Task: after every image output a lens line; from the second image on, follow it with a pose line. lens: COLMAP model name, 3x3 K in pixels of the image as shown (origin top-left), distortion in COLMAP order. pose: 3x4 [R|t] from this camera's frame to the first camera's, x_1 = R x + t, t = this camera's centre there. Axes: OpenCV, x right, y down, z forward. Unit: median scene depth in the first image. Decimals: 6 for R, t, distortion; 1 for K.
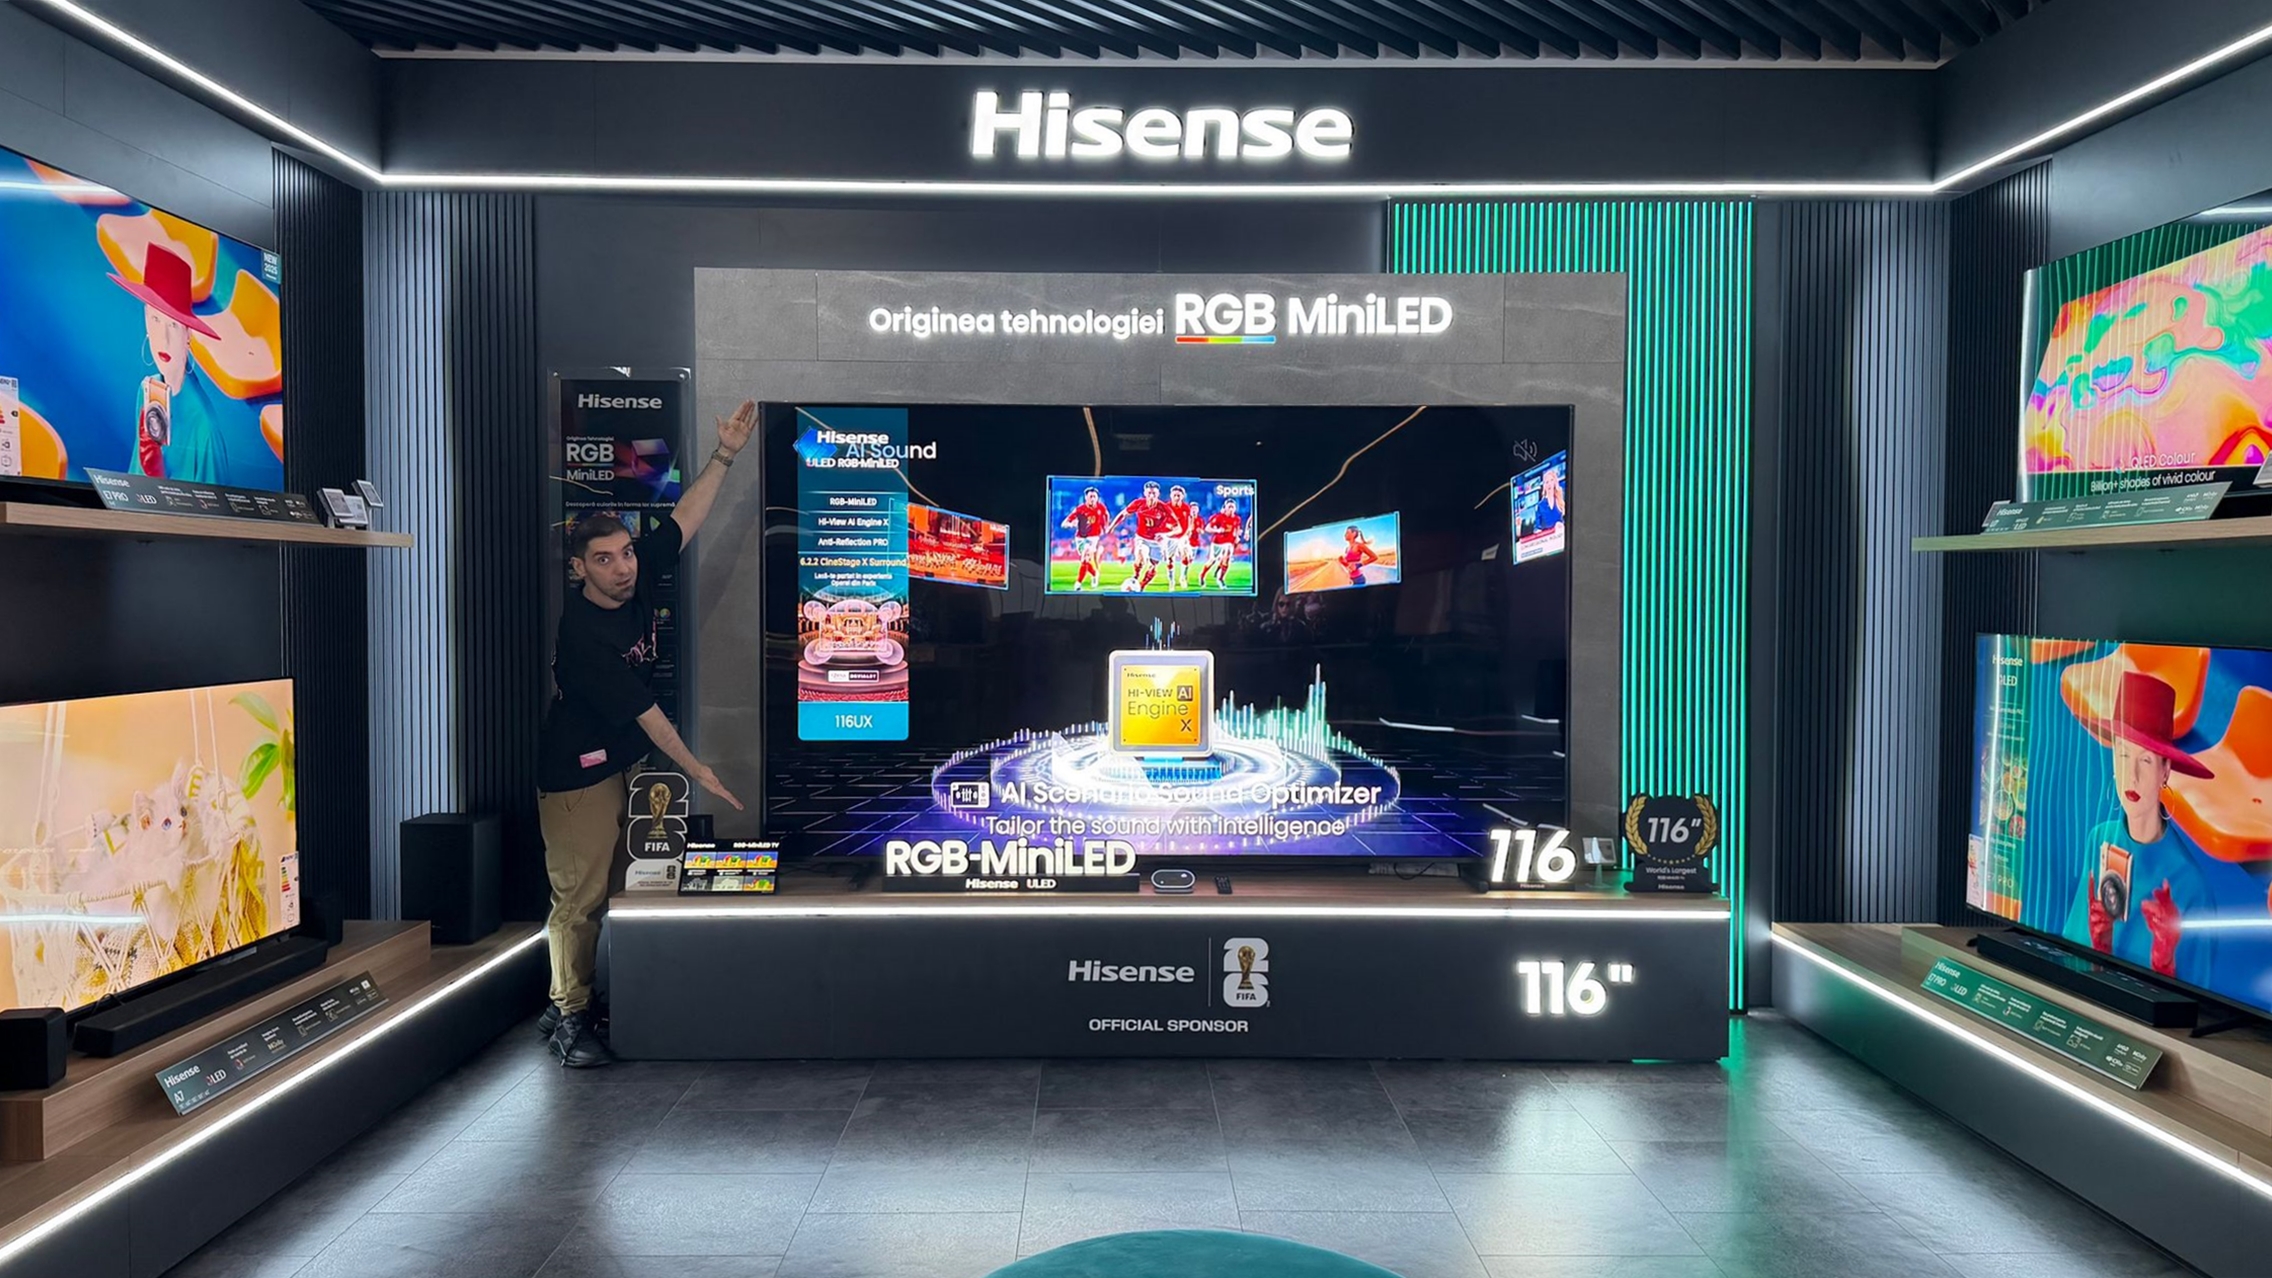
lens RADIAL K [[1637.5, 0, 1133.8], [0, 1637.5, 629.9], [0, 0, 1]] dist [0.058932, -0.114860]
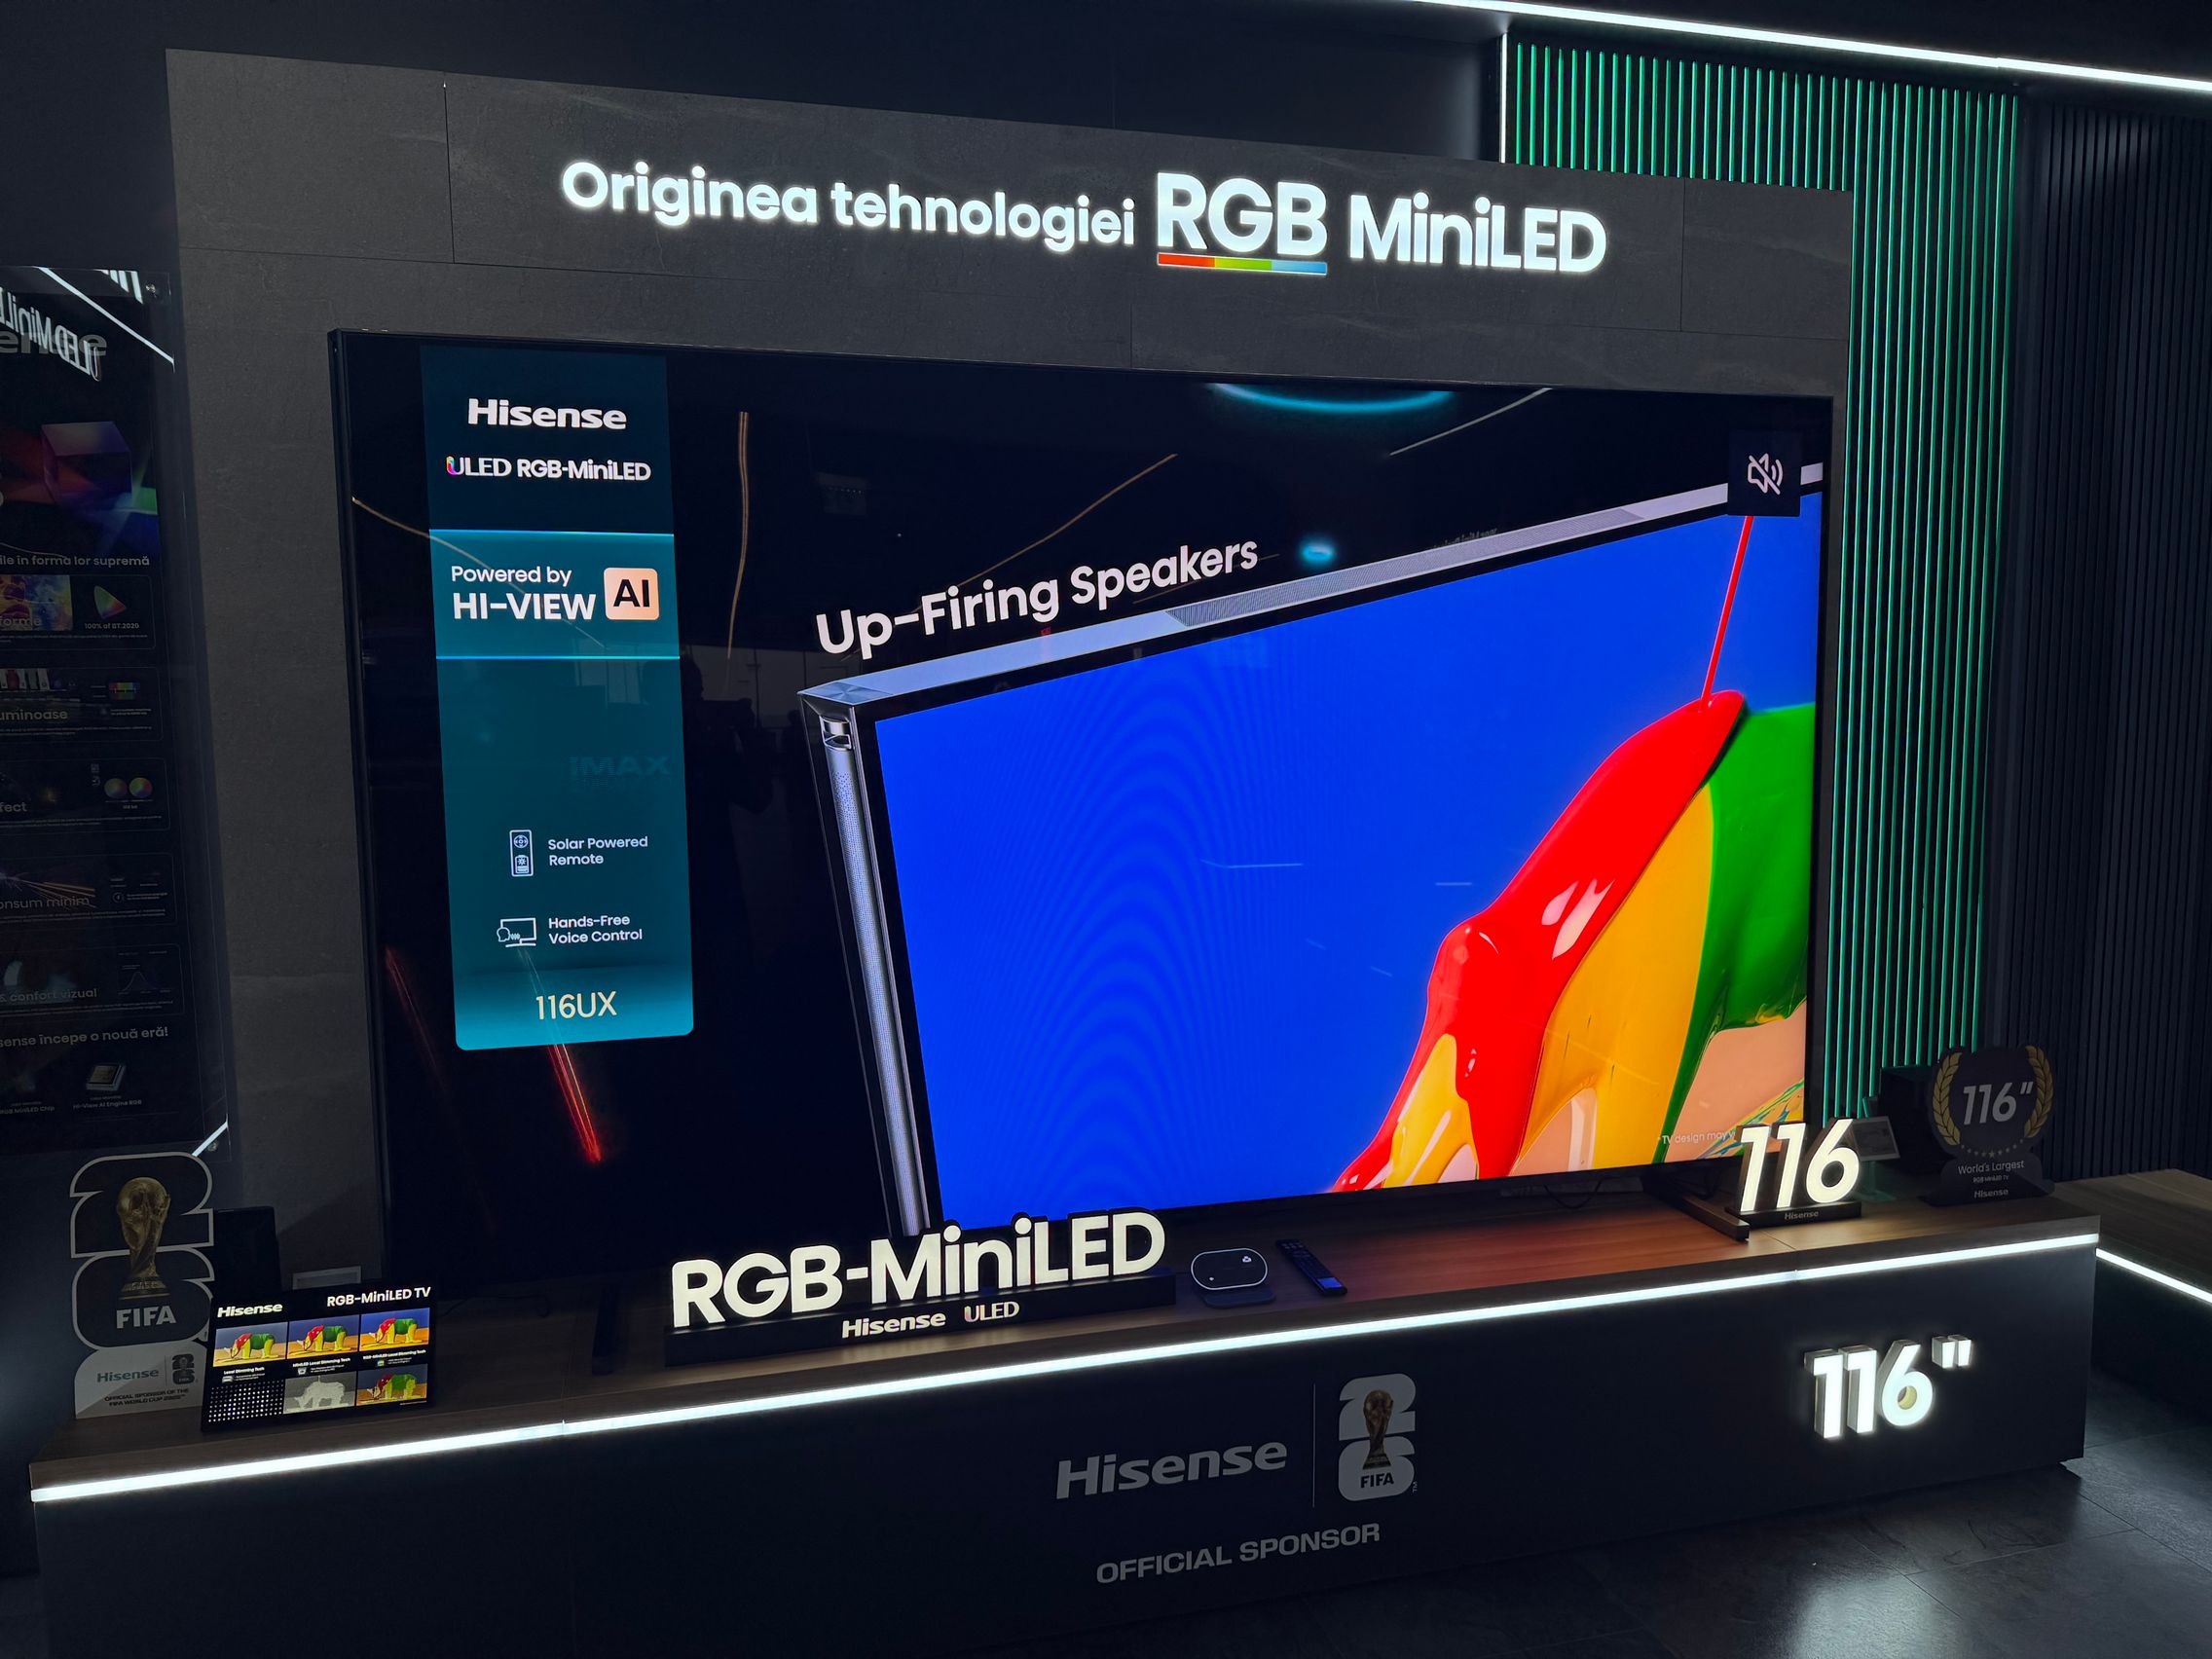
lens RADIAL K [[1529.6, 0, 1107.7], [0, 1529.6, 837.7], [0, 0, 1]] dist [0.027577, -0.053253]
pose [[0.969668, -0.036572, 0.241675, -0.129511], [0.017751, 0.996669, 0.079601, -0.028536], [-0.243781, -0.072897, 0.967087, 0.536826]]
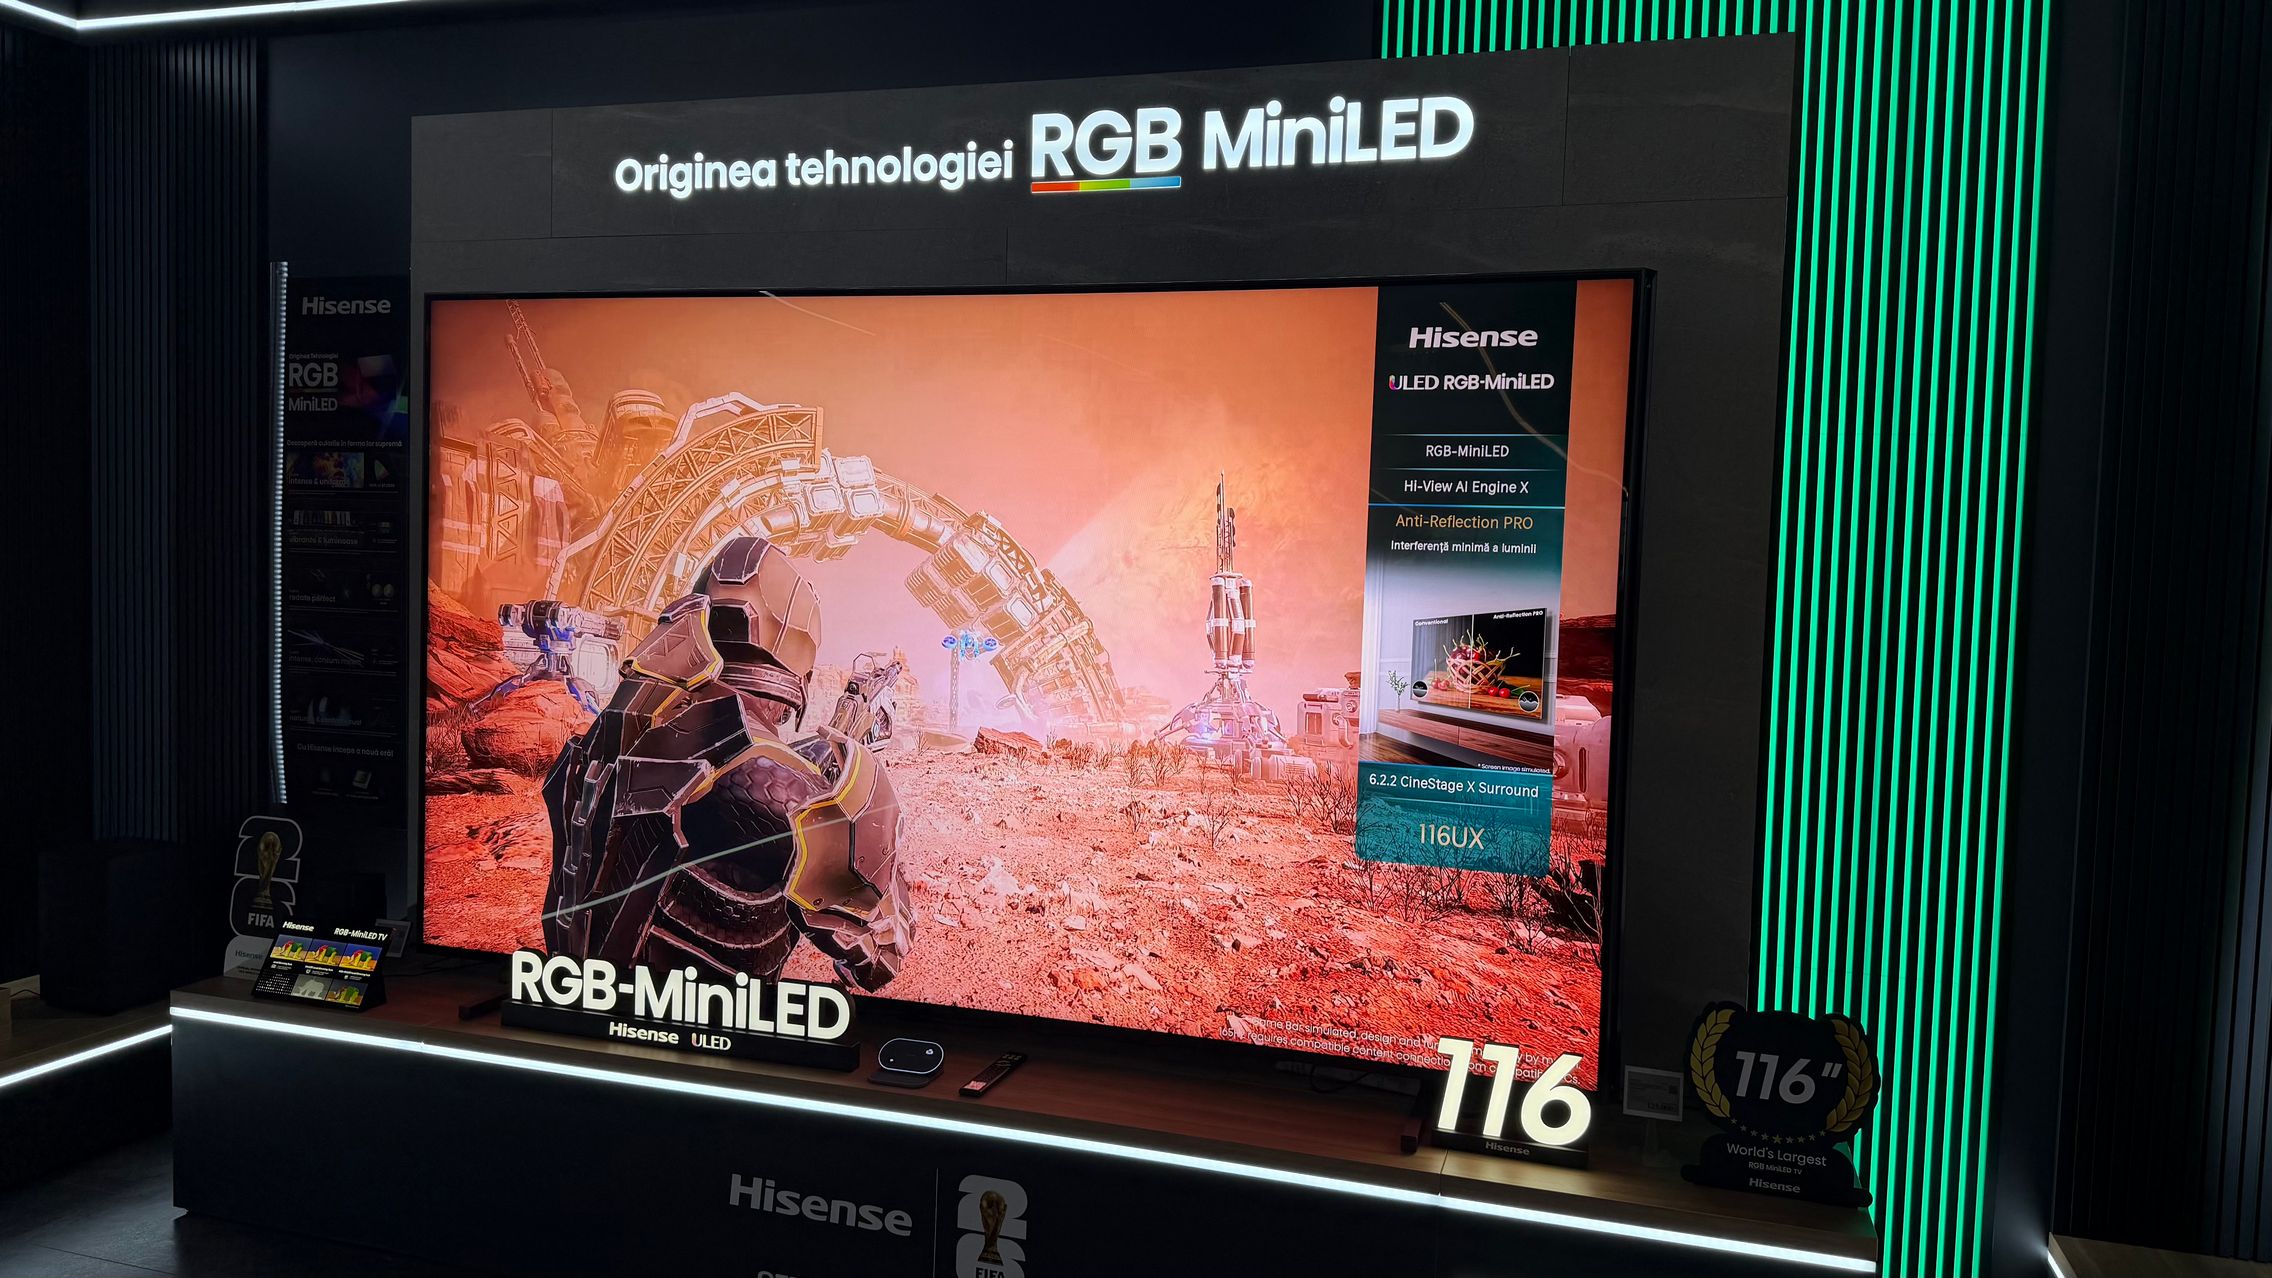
lens RADIAL K [[1564.6, 0, 1171.1], [0, 1564.6, 628.5], [0, 0, 1]] dist [0.063400, -0.125085]
pose [[0.952873, 0.042428, -0.300388, 0.287014], [-0.034469, 0.998901, 0.031747, -0.030532], [0.301405, -0.019897, 0.953289, 0.469534]]
